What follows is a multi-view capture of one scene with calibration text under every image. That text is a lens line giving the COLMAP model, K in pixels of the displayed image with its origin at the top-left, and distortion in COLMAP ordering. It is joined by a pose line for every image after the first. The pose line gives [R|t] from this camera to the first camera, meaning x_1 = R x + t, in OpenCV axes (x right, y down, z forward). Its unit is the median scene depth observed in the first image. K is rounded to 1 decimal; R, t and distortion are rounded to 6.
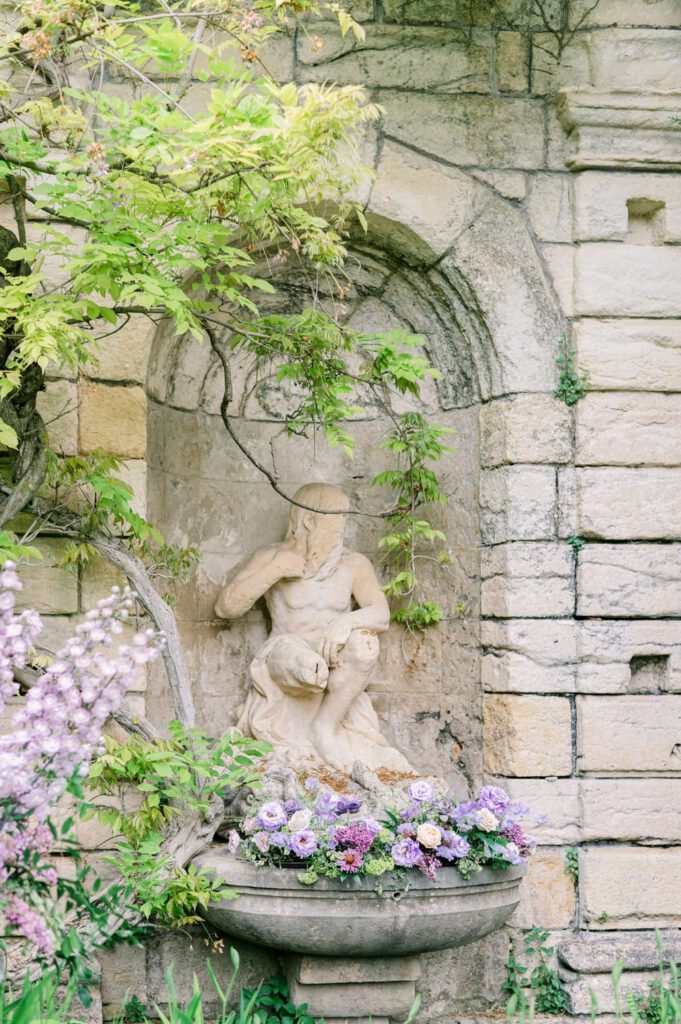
lens RADIAL K [[1973.1, 0, 341.4], [0, 1973.1, 583.6], [0, 0, 1]] dist [-0.013219, 0.096210]
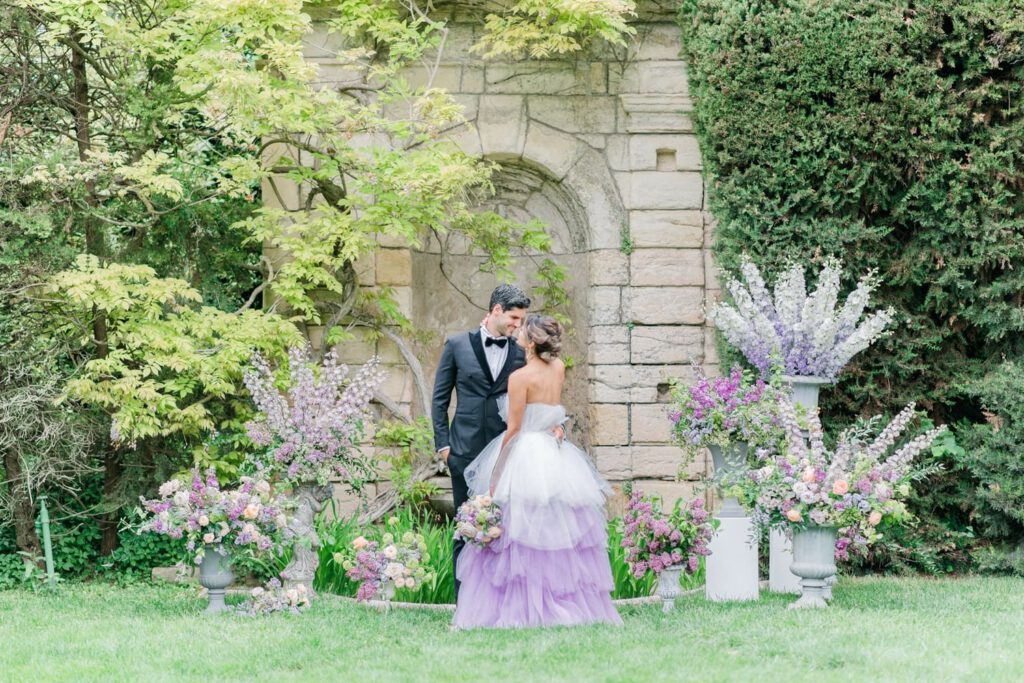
lens RADIAL K [[1973.1, 0, 608.7], [0, 1973.1, 344.1], [0, 0, 1]] dist [-0.013219, 0.096210]
pose [[0.998984, -0.006565, -0.044579, 0.184568], [0.006964, 0.999937, 0.008793, -0.019835], [0.044518, -0.009094, 0.998967, -0.954123]]
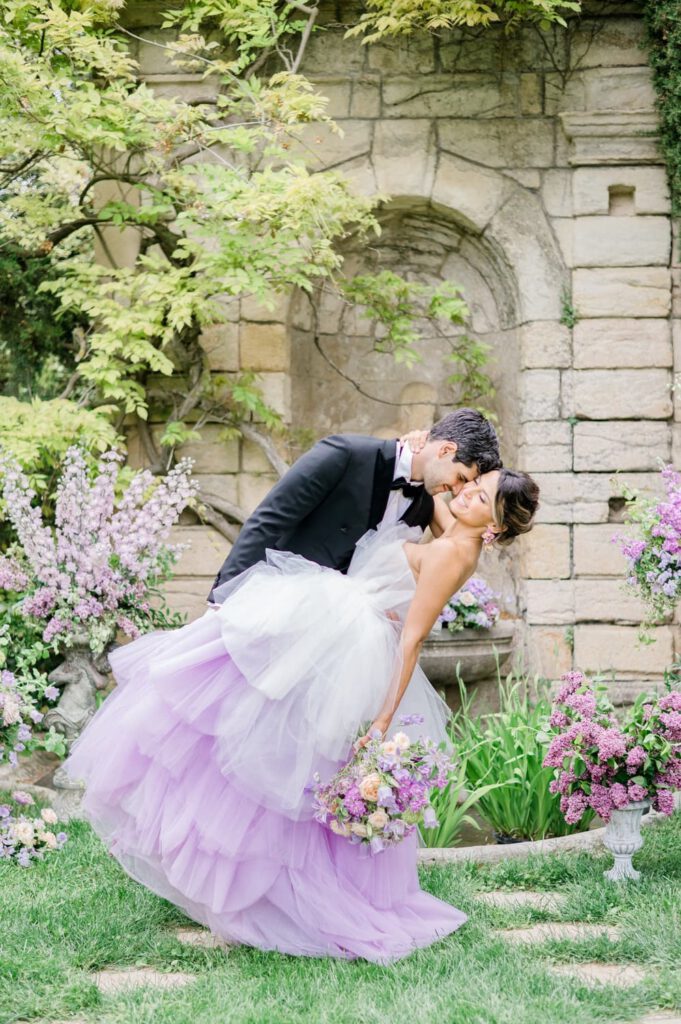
lens RADIAL K [[1766.0, 0, 310.6], [0, 1766.0, 543.2], [0, 0, 1]] dist [-0.003887, -0.033915]
pose [[0.982040, -0.002062, -0.188660, 0.175420], [0.012495, 0.998456, 0.054129, -0.003660], [0.188257, -0.055515, 0.980549, -0.344100]]
